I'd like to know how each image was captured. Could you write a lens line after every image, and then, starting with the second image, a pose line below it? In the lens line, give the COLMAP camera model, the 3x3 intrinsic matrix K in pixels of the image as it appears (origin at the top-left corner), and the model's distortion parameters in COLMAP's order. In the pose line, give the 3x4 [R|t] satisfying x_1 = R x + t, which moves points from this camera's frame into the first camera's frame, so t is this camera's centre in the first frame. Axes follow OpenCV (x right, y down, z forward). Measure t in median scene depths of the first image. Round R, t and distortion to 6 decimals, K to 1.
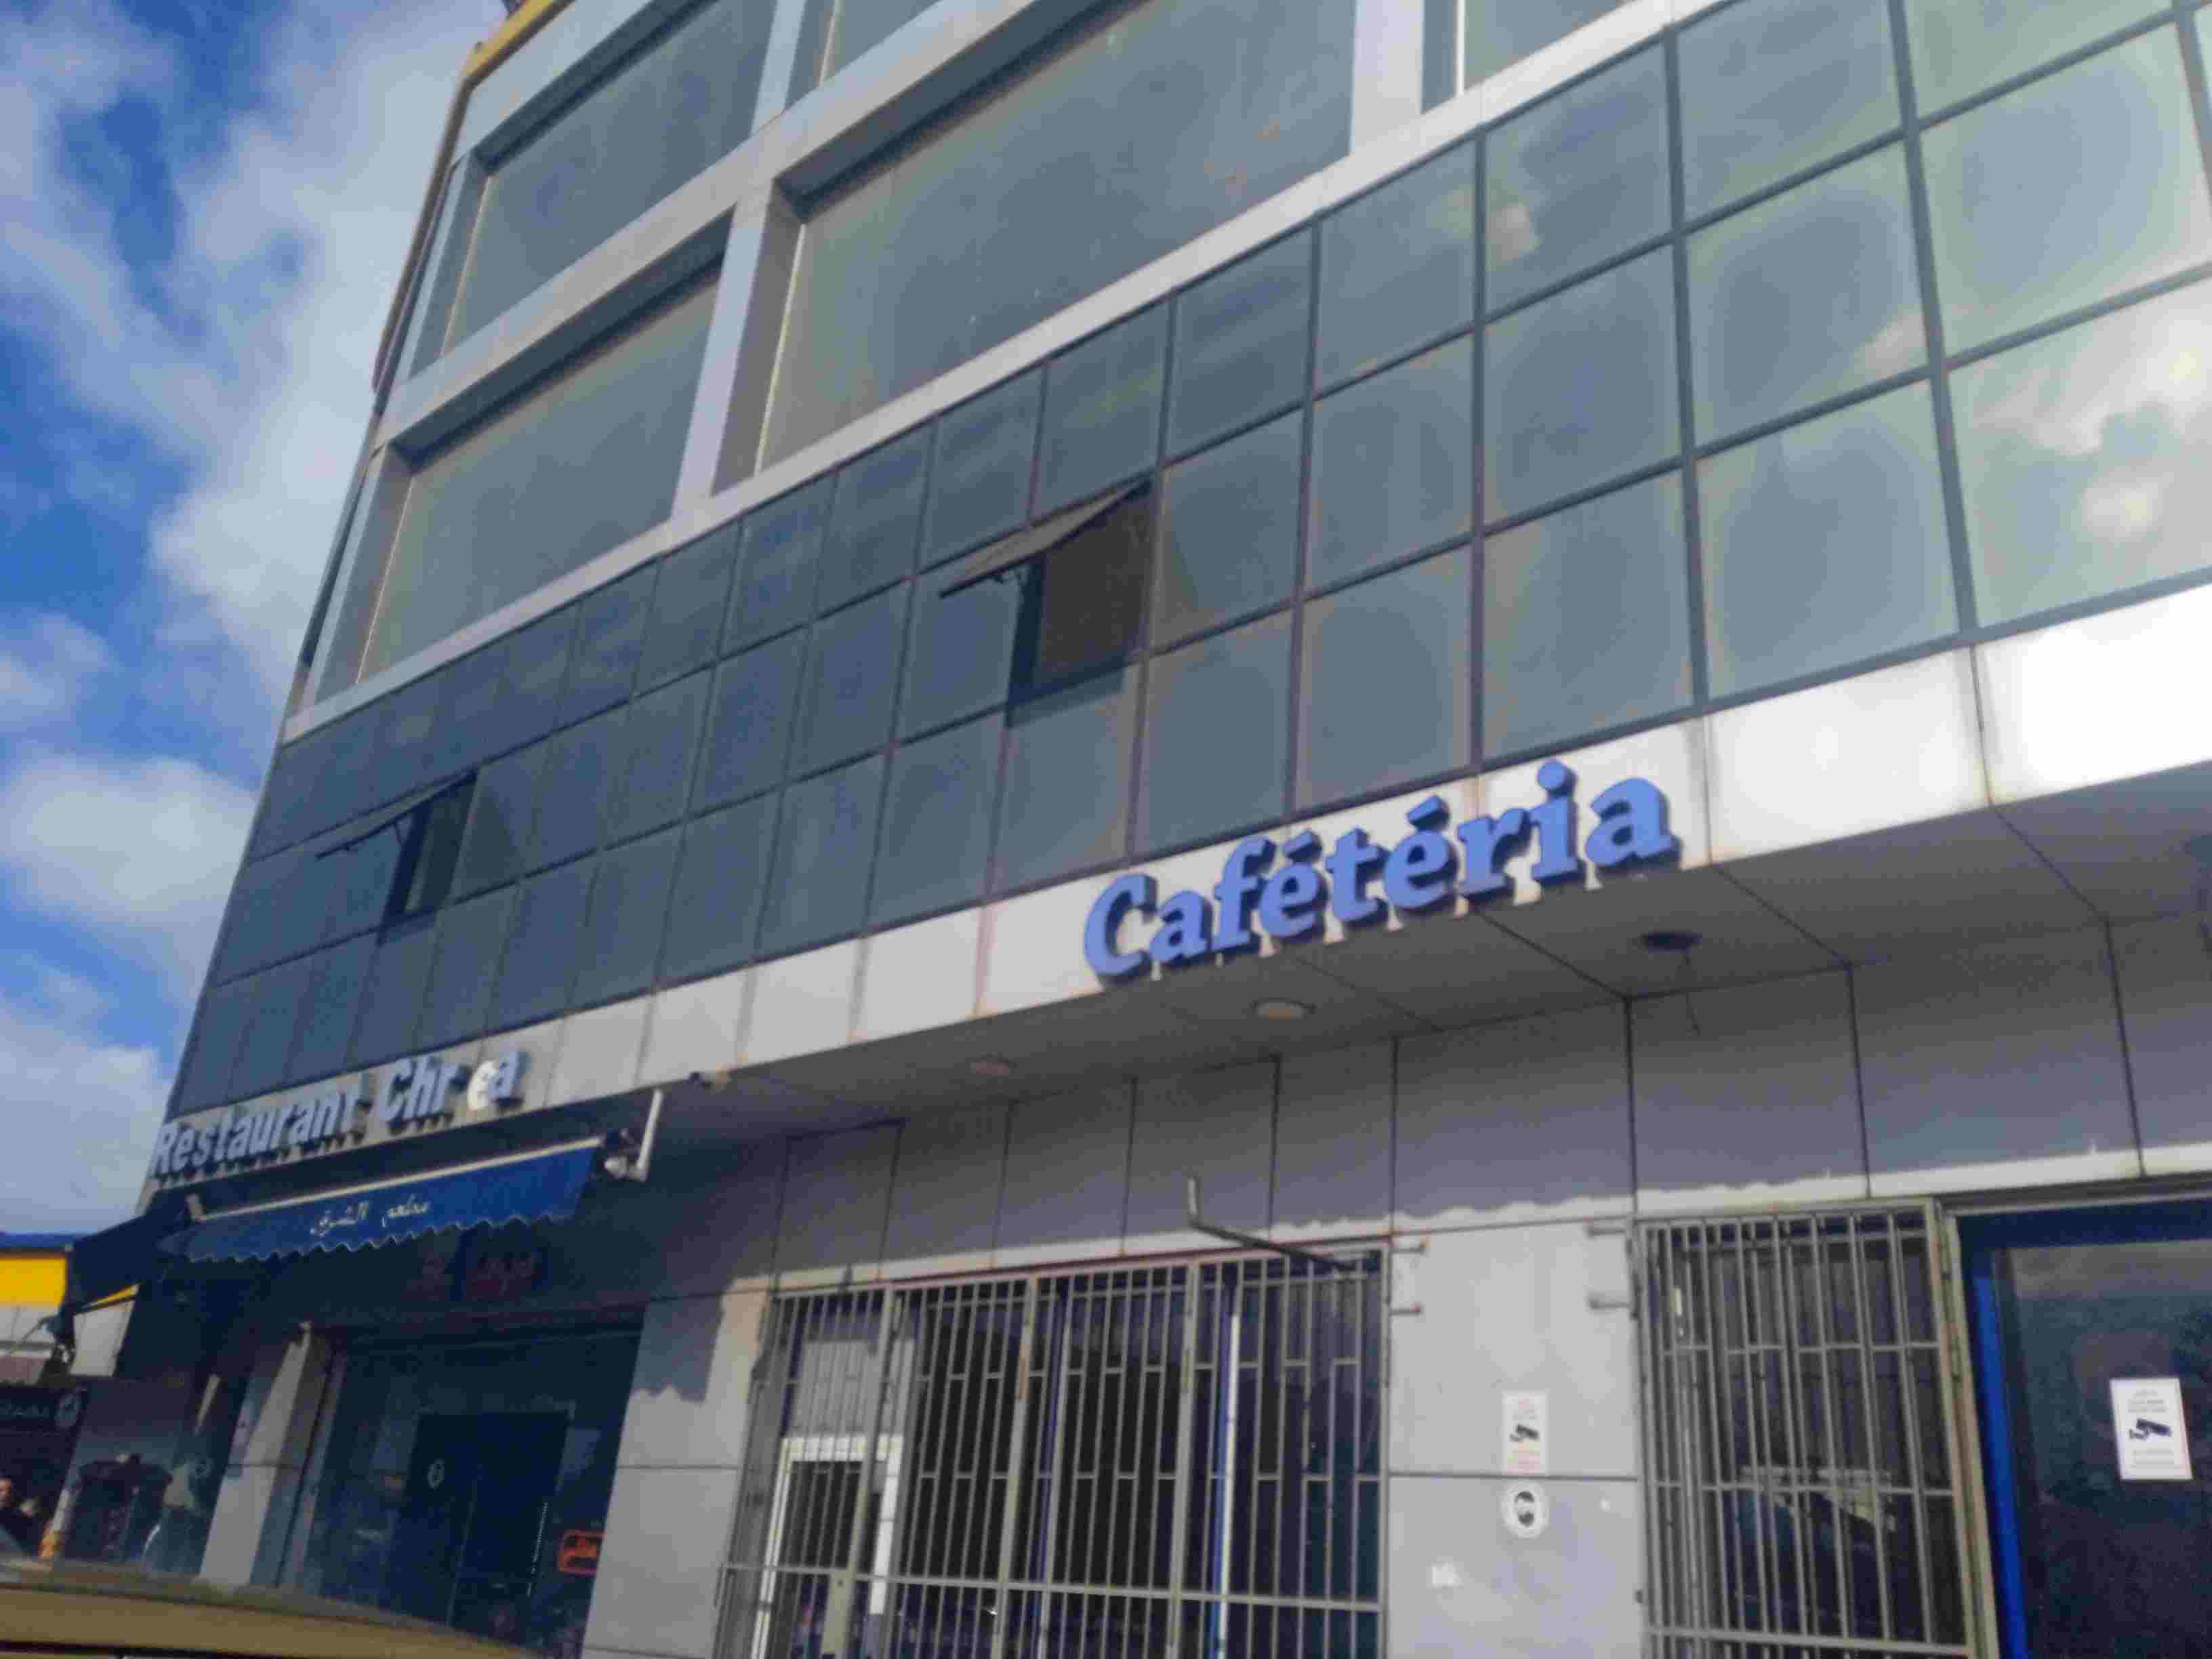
lens RADIAL K [[1819.5, 0, 1106.0], [0, 1819.5, 829.5], [0, 0, 1]] dist [0.117598, -0.206933]
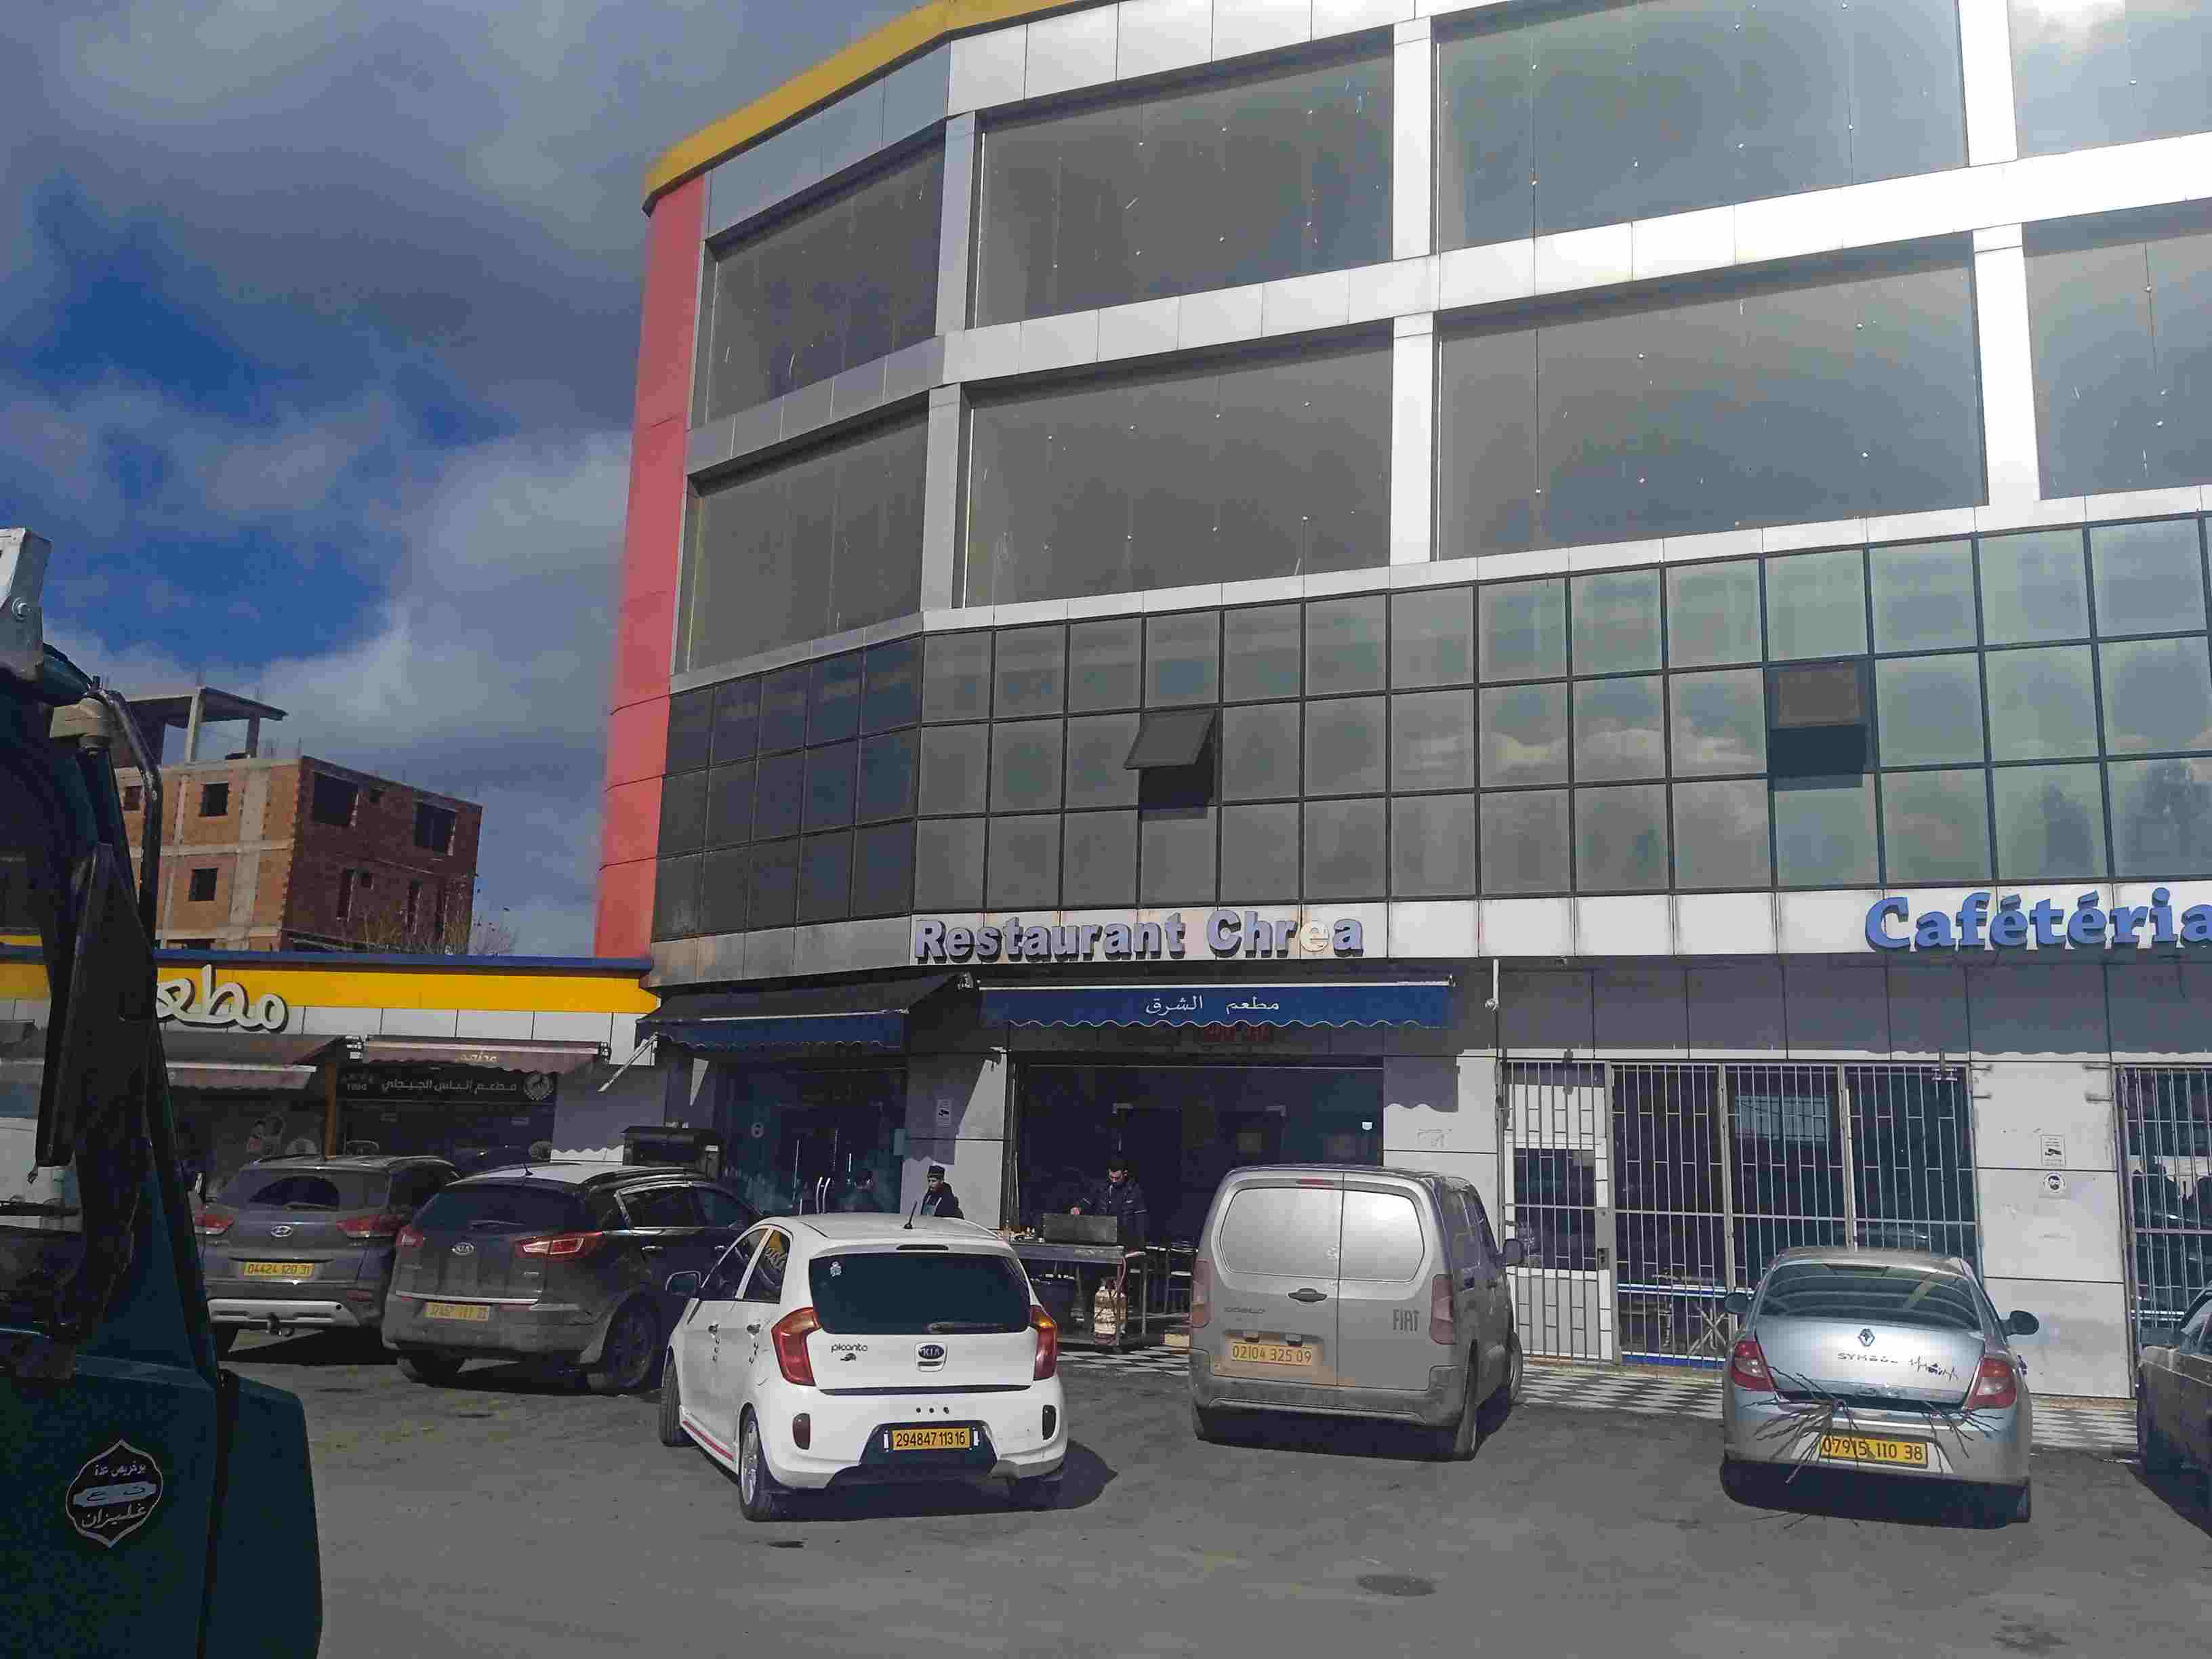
lens RADIAL K [[1819.5, 0, 1106.0], [0, 1819.5, 829.5], [0, 0, 1]] dist [0.117598, -0.206933]
pose [[0.944595, 0.015911, 0.327853, -1.330124], [-0.092646, 0.971137, 0.219796, -0.372316], [-0.314893, -0.237992, 0.918805, -0.528414]]
